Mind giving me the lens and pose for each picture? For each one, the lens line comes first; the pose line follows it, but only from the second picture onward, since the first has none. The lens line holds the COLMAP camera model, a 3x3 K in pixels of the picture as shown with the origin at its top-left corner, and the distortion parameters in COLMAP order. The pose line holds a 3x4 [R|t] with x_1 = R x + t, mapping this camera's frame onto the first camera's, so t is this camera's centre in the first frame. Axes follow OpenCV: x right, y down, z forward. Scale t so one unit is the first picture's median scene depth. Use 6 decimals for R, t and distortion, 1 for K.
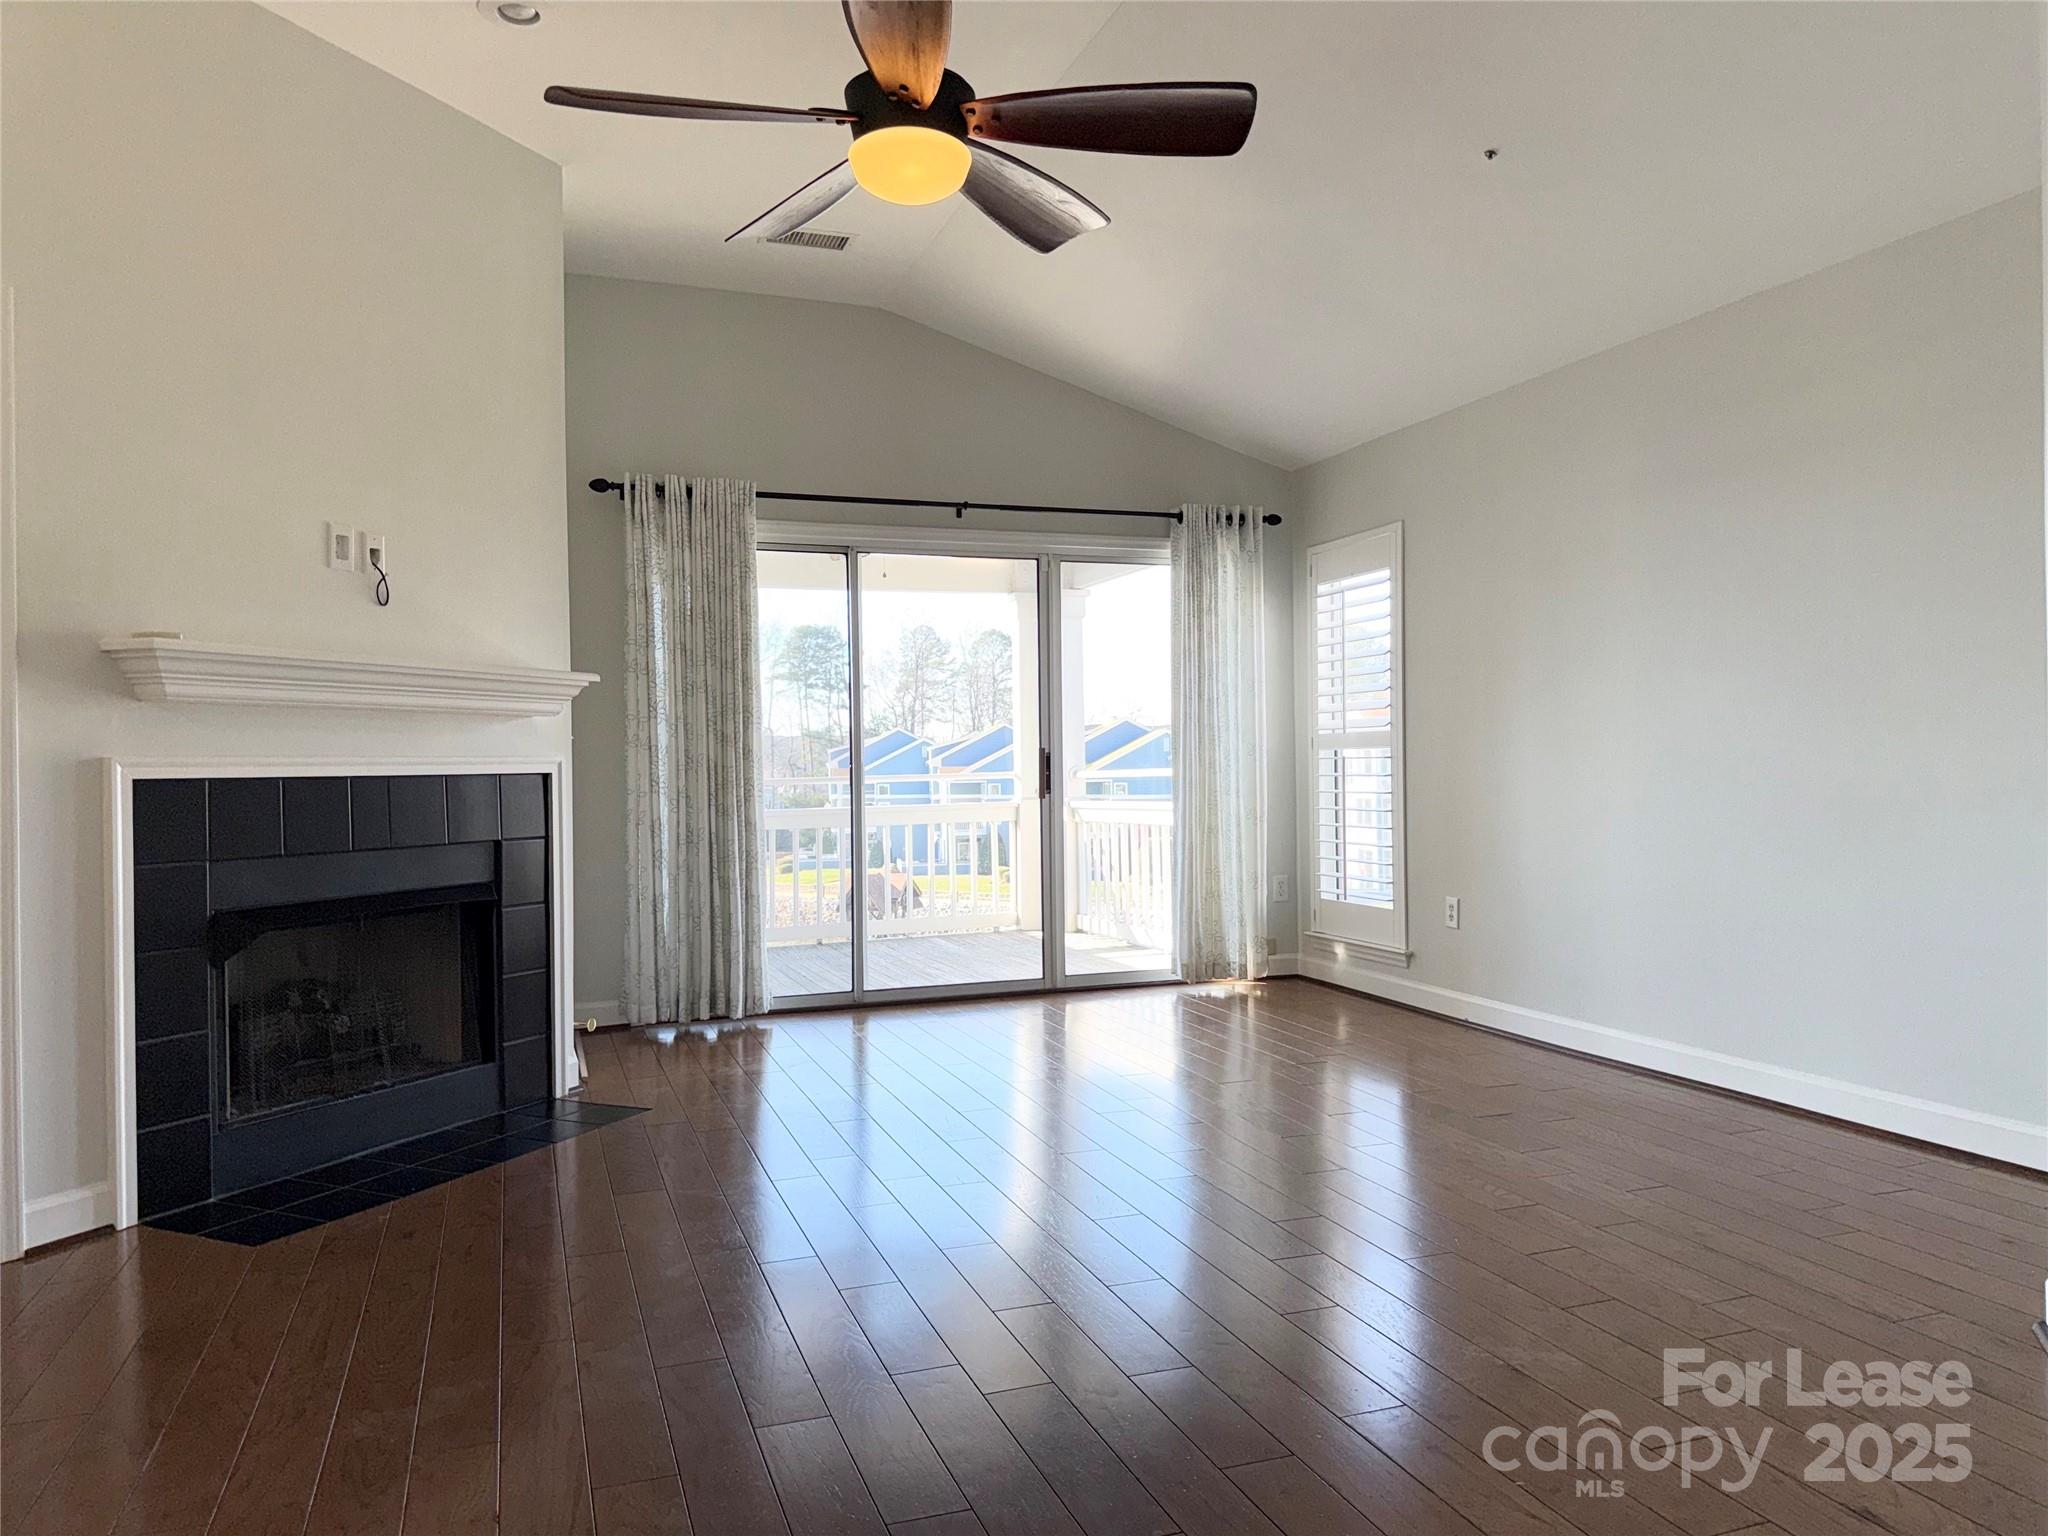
lens RADIAL K [[1402.4, 0, 1035.0], [0, 1402.4, 769.7], [0, 0, 1]] dist [0.099587, -0.148311]
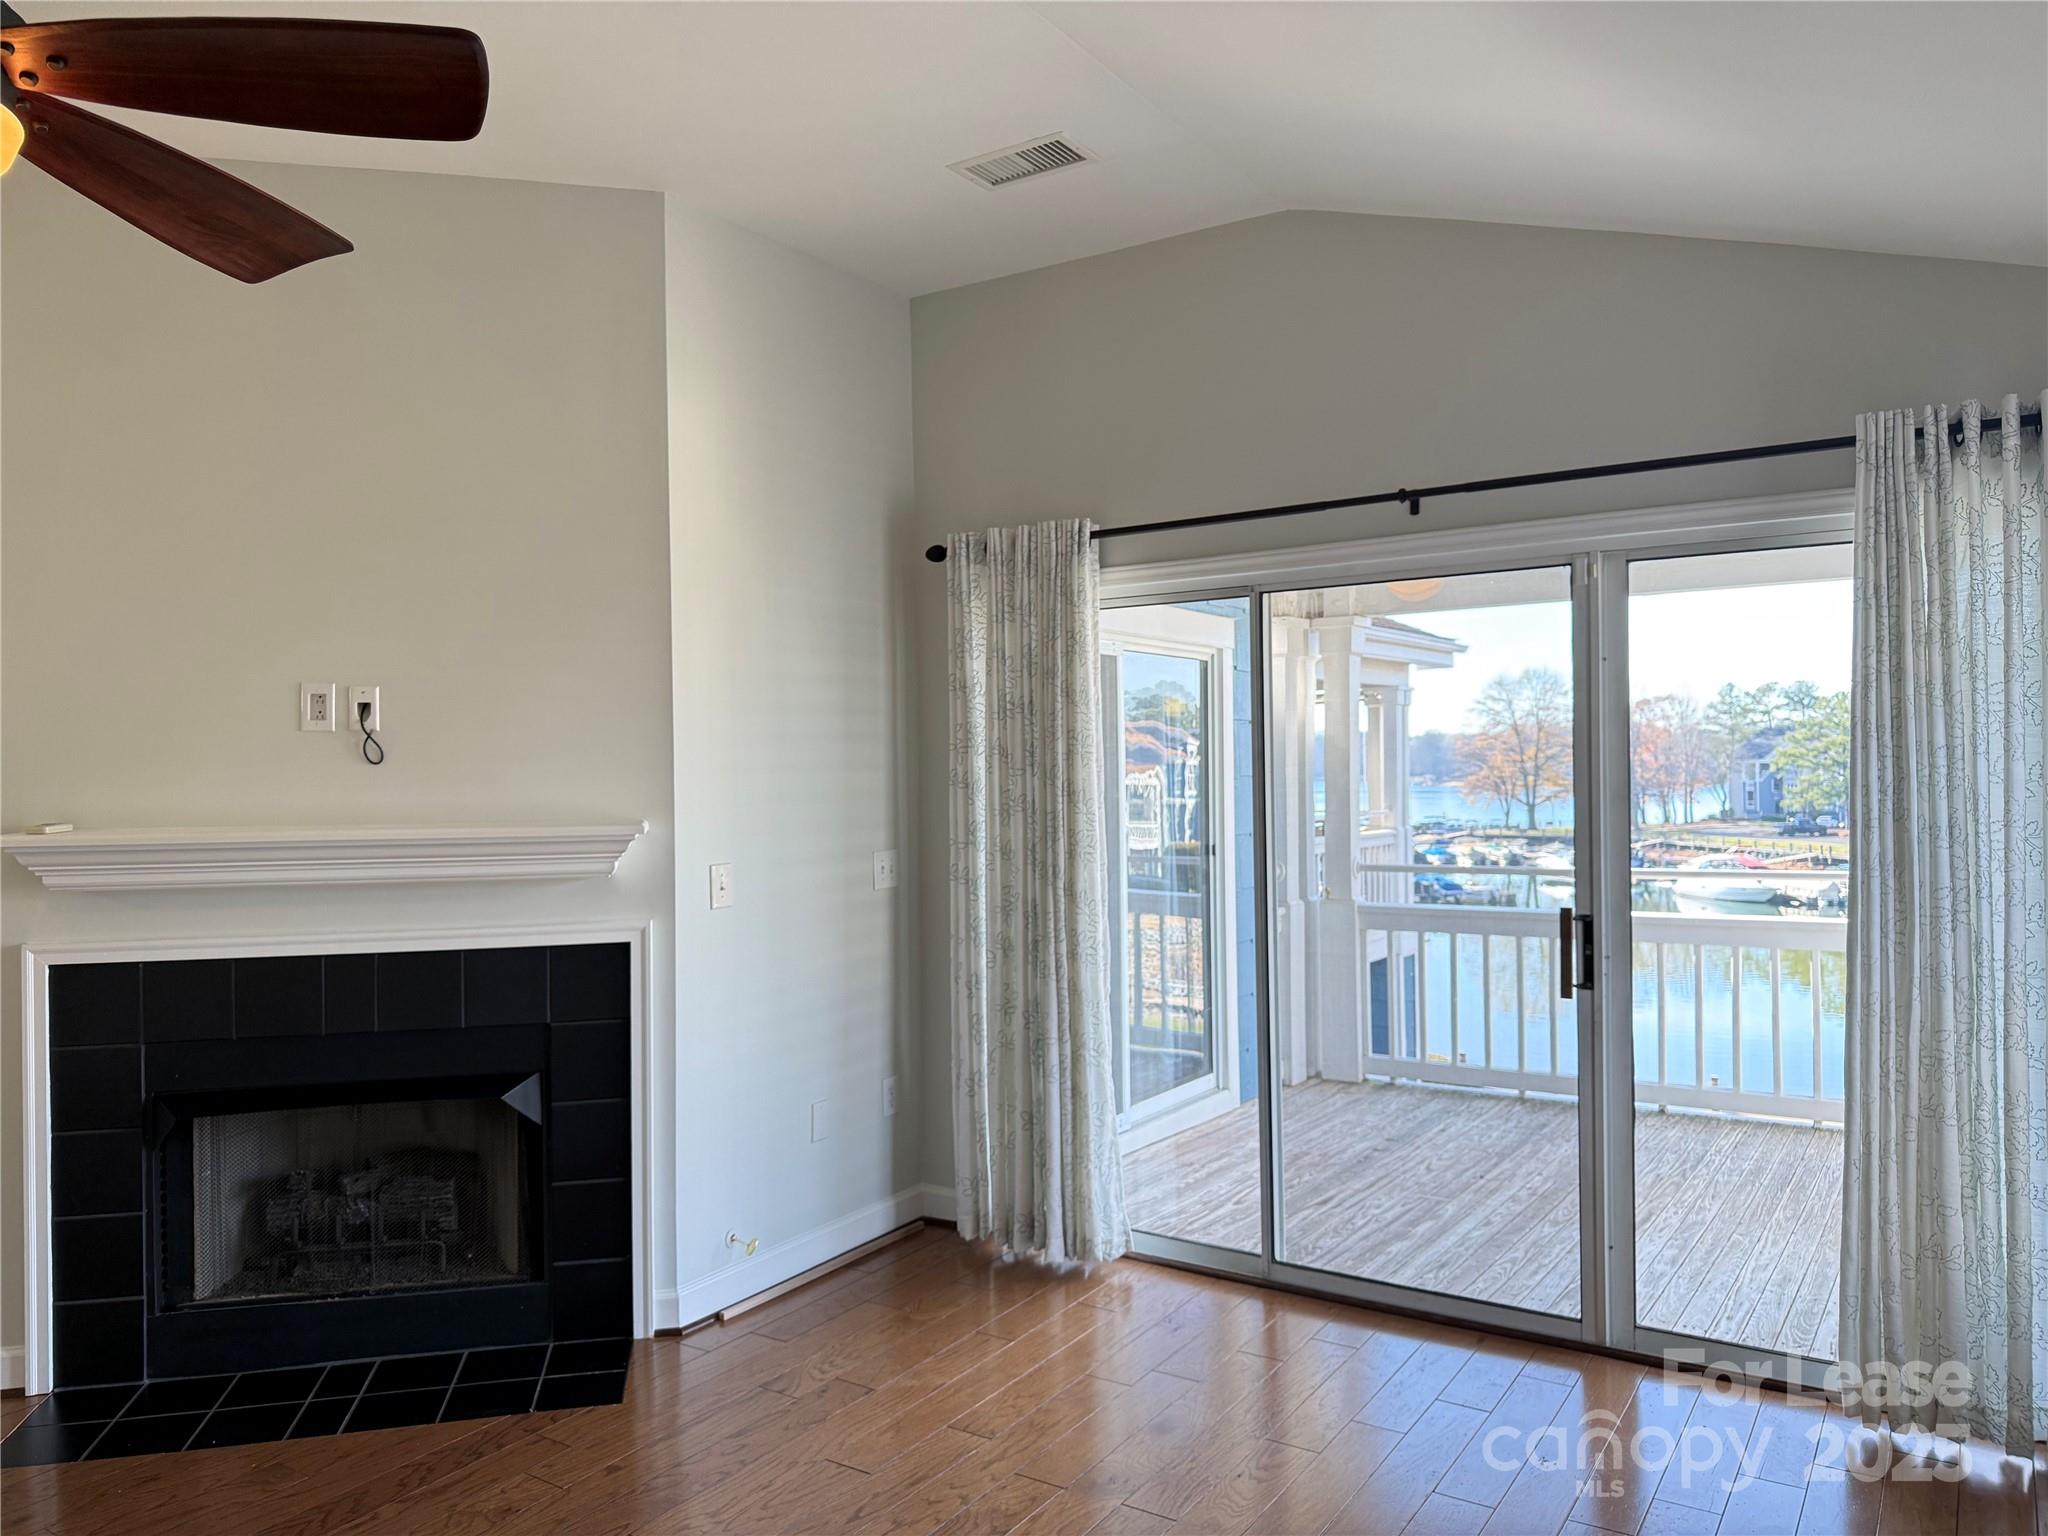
lens RADIAL K [[1460.7, 0, 1035.7], [0, 1460.7, 766.4], [0, 0, 1]] dist [0.090657, -0.080987]
pose [[0.599725, 0.007248, -0.800173, 0.372390], [0.002663, 0.999935, 0.011054, -0.083032], [0.800202, -0.008760, 0.599667, 0.516878]]
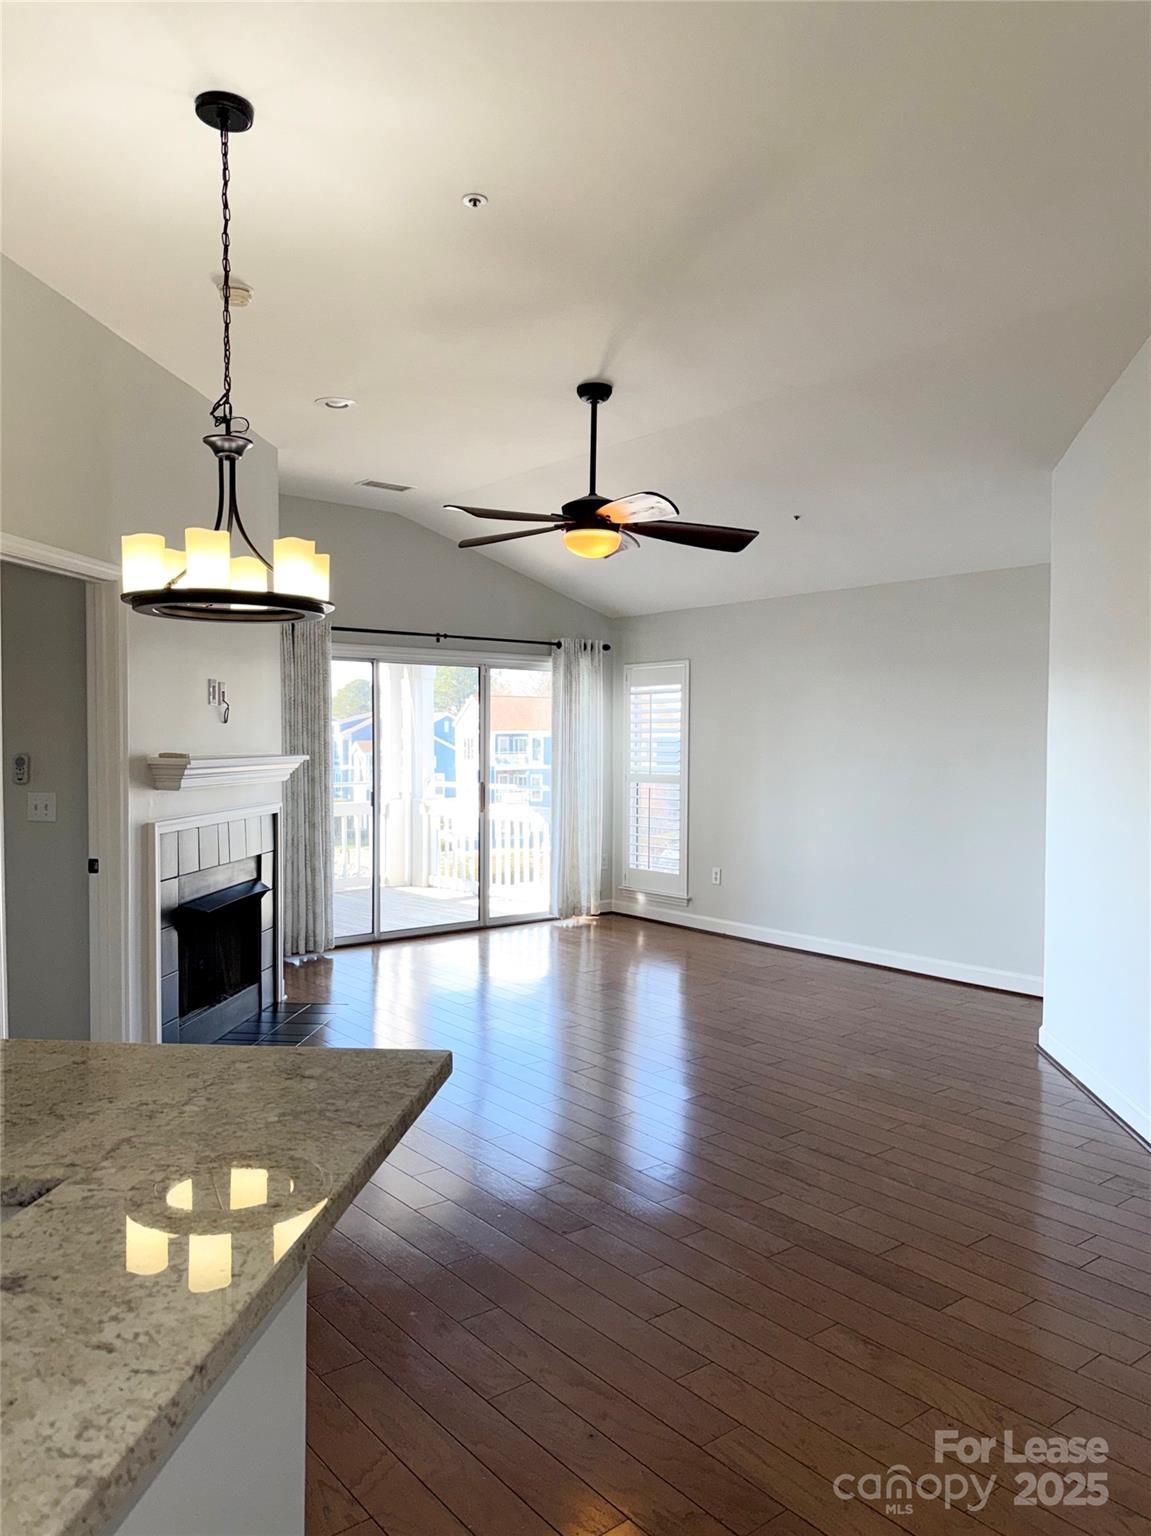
lens RADIAL K [[1095.5, 0, 575.5], [0, 1095.5, 768.0], [0, 0, 1]] dist [0.090657, -0.080987]
pose [[0.944493, 0.008223, 0.328428, -0.337265], [-0.015953, 0.999655, 0.020848, -0.064400], [-0.328144, -0.024931, 0.944299, -0.277275]]
